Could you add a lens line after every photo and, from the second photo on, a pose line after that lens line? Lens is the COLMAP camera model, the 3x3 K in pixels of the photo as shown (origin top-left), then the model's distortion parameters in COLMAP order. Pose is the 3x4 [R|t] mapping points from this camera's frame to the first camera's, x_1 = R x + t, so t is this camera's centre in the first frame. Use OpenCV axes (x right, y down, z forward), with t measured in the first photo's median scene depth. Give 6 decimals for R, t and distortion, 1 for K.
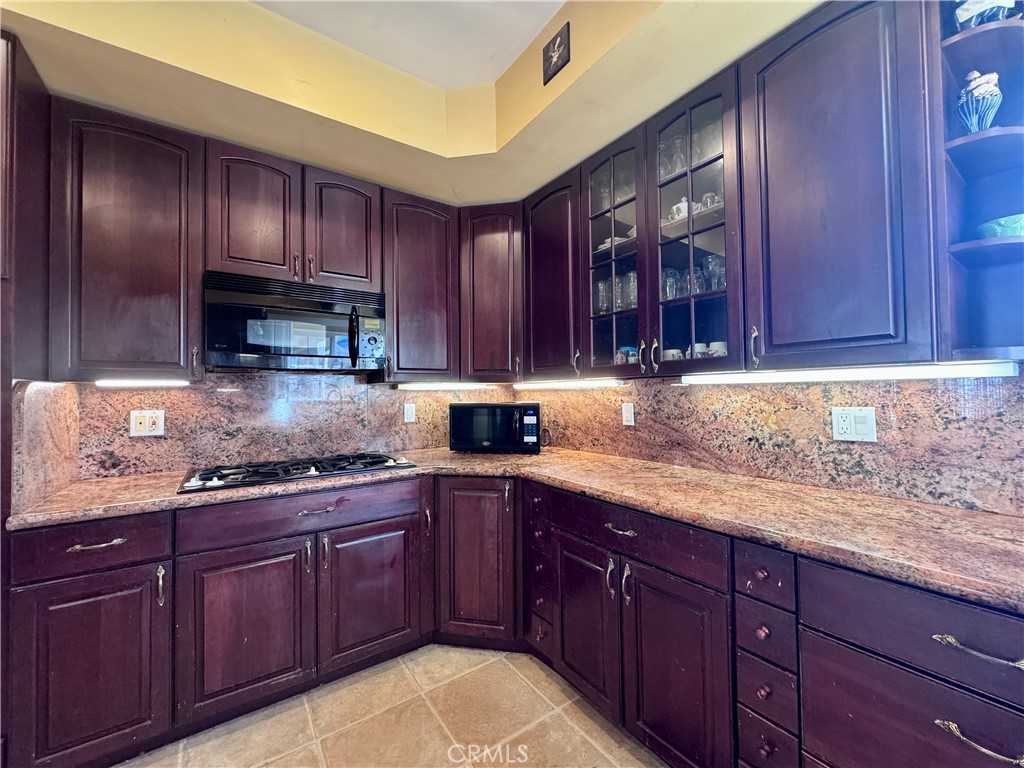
lens RADIAL K [[408.4, 0, 512.8], [0, 408.4, 384.9], [0, 0, 1]] dist [-0.003490, 0.000432]
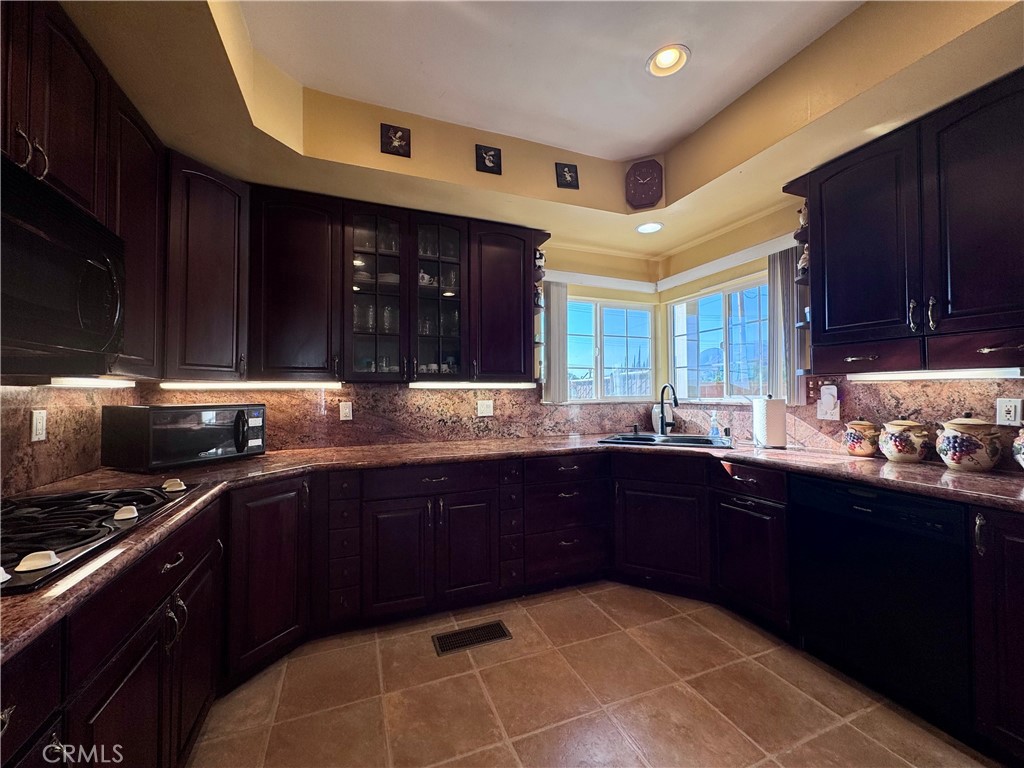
lens RADIAL K [[408.4, 0, 512.8], [0, 408.4, 384.9], [0, 0, 1]] dist [-0.003490, 0.000432]
pose [[0.230451, 0.028965, 0.972653, -0.973379], [-0.016425, 0.999530, -0.025874, 0.019571], [-0.972945, -0.010013, 0.230818, 0.275425]]
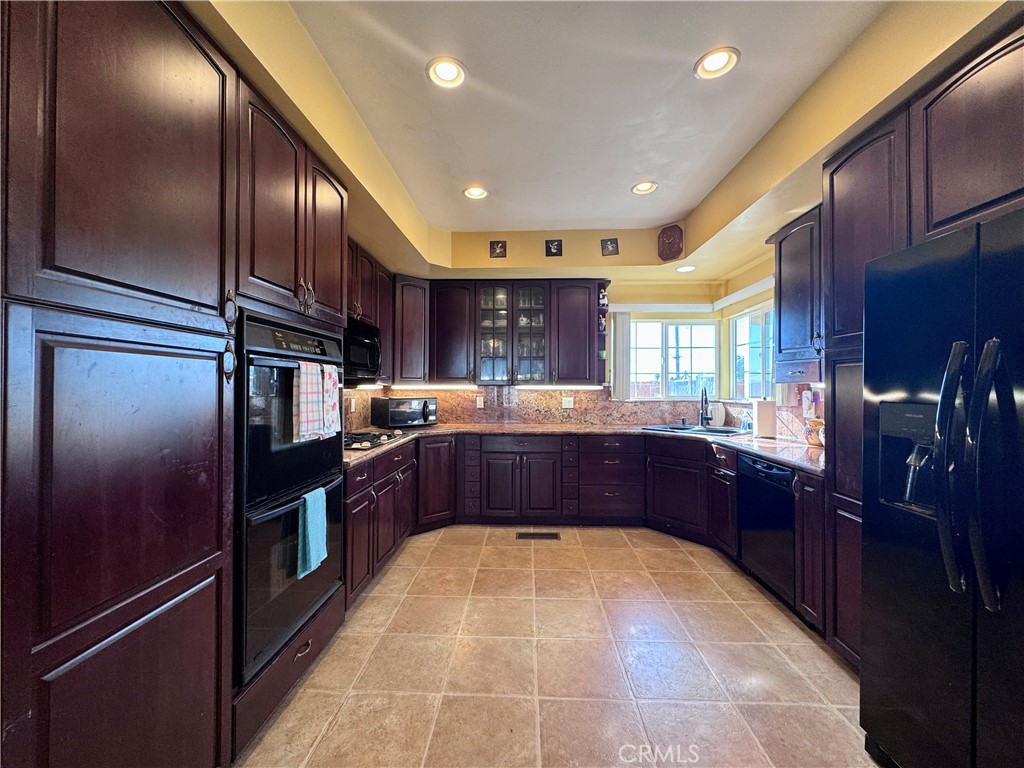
lens RADIAL K [[408.4, 0, 512.8], [0, 408.4, 384.9], [0, 0, 1]] dist [-0.003490, 0.000432]
pose [[0.604537, 0.017254, 0.796390, -1.531425], [-0.024715, 0.999690, -0.002897, -0.018554], [-0.796194, -0.017931, 0.604776, -0.457632]]
